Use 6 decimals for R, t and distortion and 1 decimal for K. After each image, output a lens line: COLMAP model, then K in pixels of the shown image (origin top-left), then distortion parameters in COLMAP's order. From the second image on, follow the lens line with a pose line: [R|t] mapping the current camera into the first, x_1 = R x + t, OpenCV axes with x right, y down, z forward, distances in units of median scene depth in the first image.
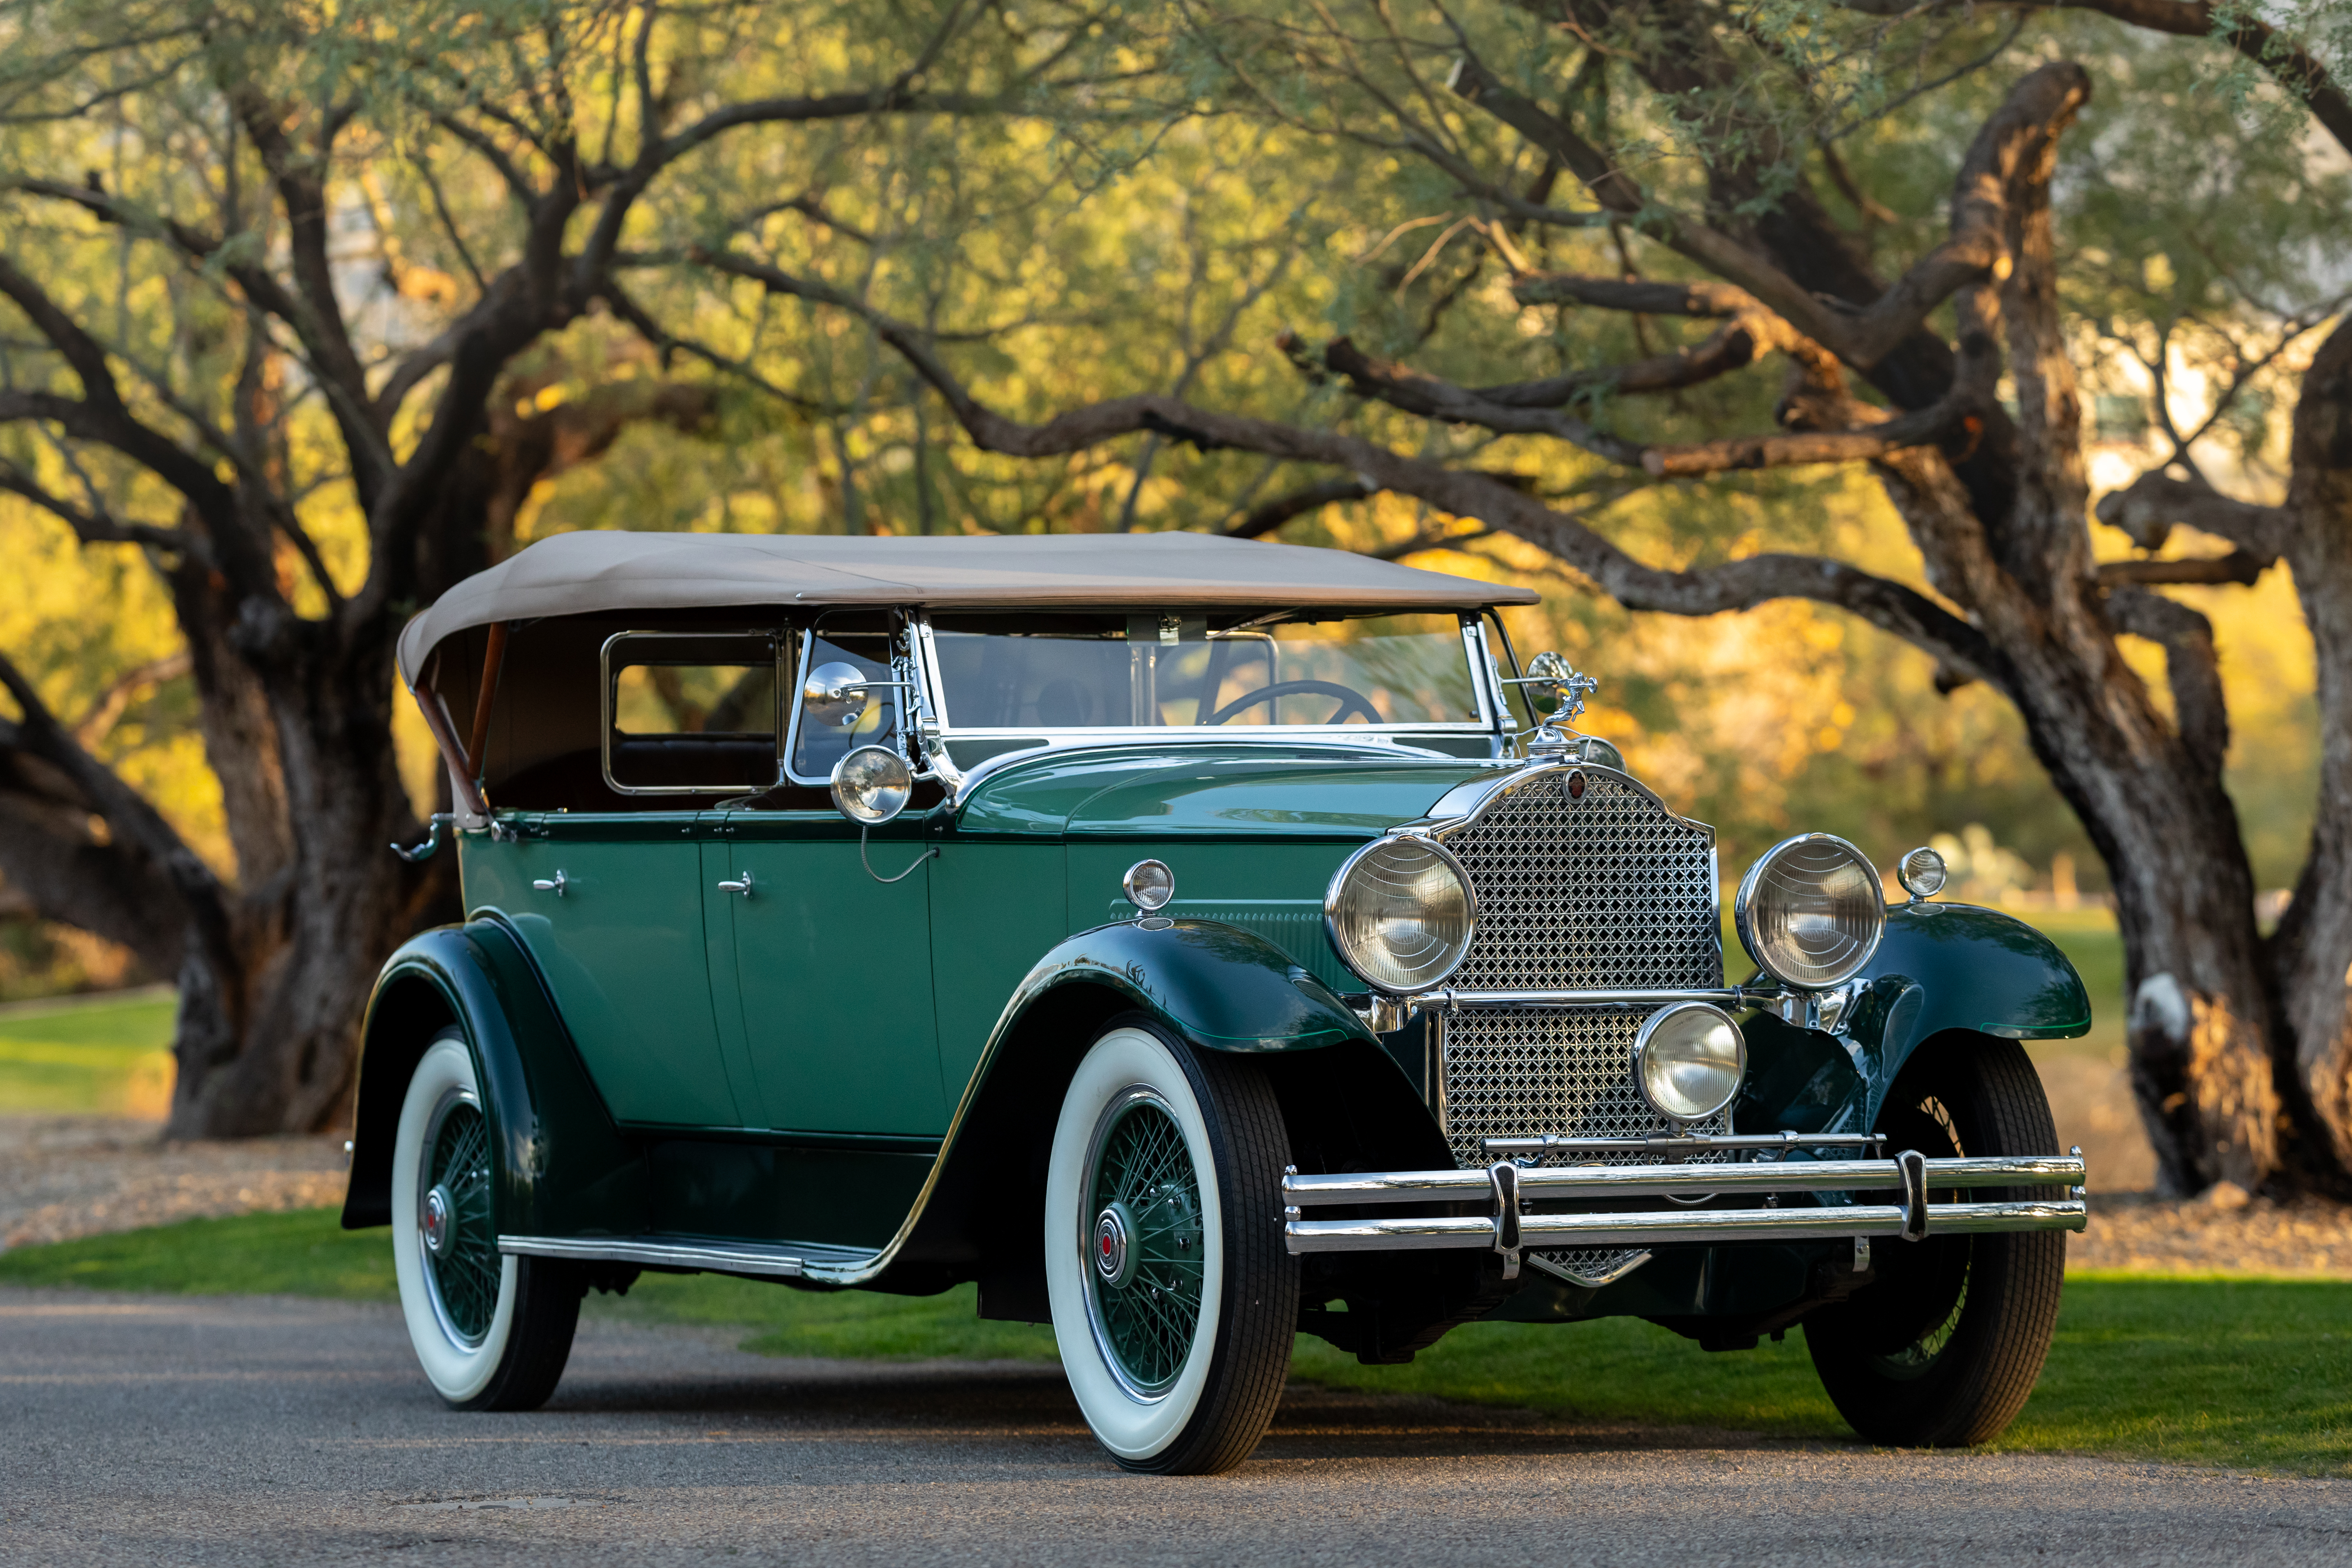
lens RADIAL K [[9841.3, 0, 1190.6], [0, 9841.3, 794.0], [0, 0, 1]] dist [0.154354, 0.000000]
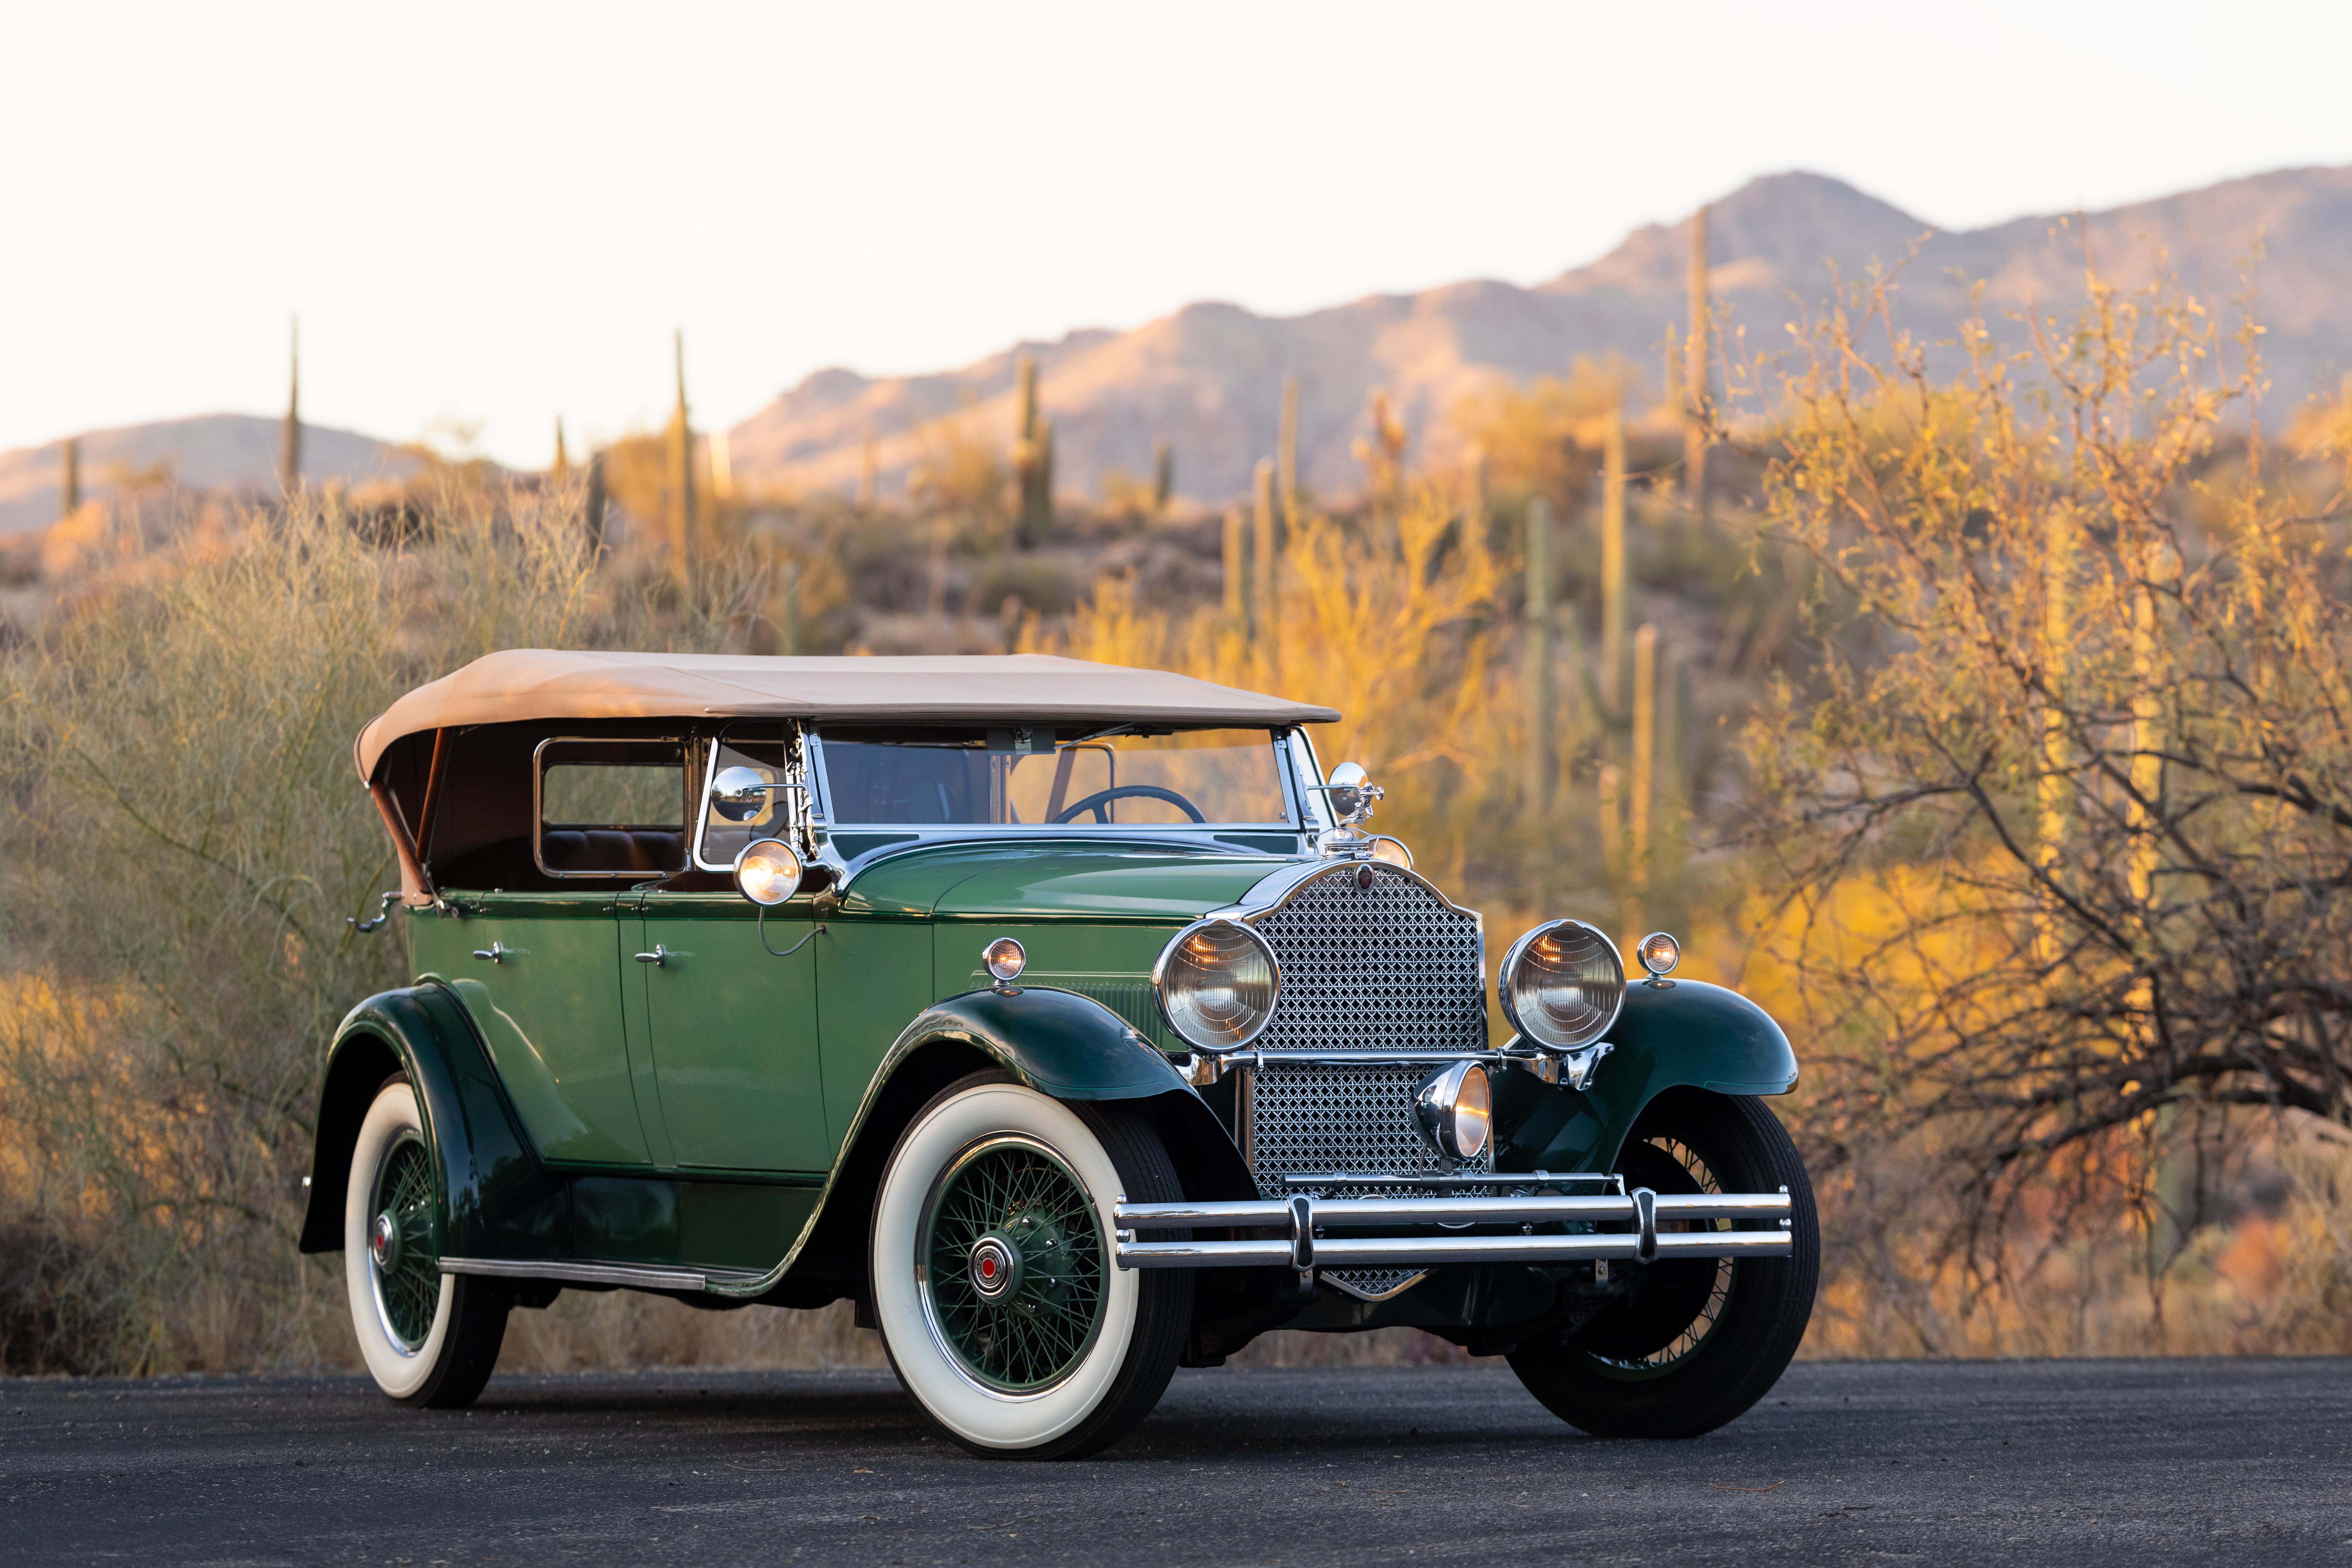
lens RADIAL K [[9841.6, 0, 1165.4], [0, 9841.6, 788.2], [0, 0, 1]] dist [0.154354, 0.000000]
pose [[0.999876, 0.007675, 0.013724, -0.001270], [-0.007582, 0.999948, -0.006799, -0.003411], [-0.013775, 0.006694, 0.999883, -0.180781]]
